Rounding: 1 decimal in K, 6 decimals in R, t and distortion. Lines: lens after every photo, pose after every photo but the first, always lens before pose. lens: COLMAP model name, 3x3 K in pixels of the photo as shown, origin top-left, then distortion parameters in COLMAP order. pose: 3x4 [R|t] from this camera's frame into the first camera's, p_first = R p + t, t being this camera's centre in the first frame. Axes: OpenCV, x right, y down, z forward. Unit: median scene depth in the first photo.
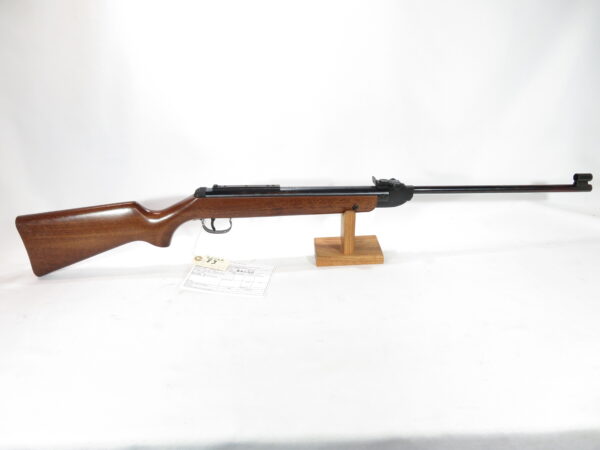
lens RADIAL K [[474.0, 0, 303.1], [0, 474.0, 229.0], [0, 0, 1]] dist [0.017062, -0.030596]
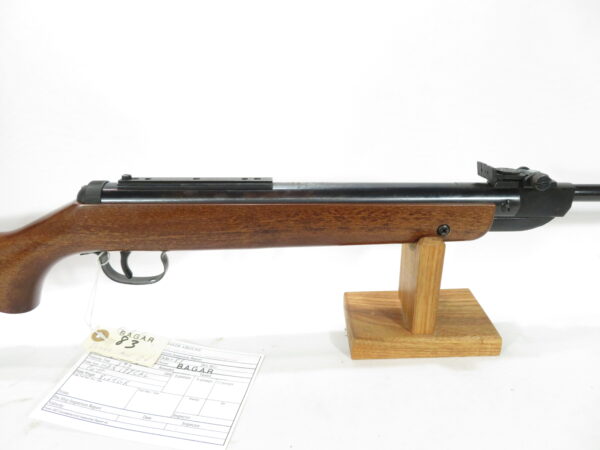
lens RADIAL K [[474.0, 0, 304.0], [0, 474.0, 223.9], [0, 0, 1]] dist [0.017062, -0.030596]
pose [[0.999700, 0.010325, -0.022231, -0.008838], [-0.011923, 0.997259, -0.073020, -0.017127], [0.021416, 0.073263, 0.997083, 0.547771]]
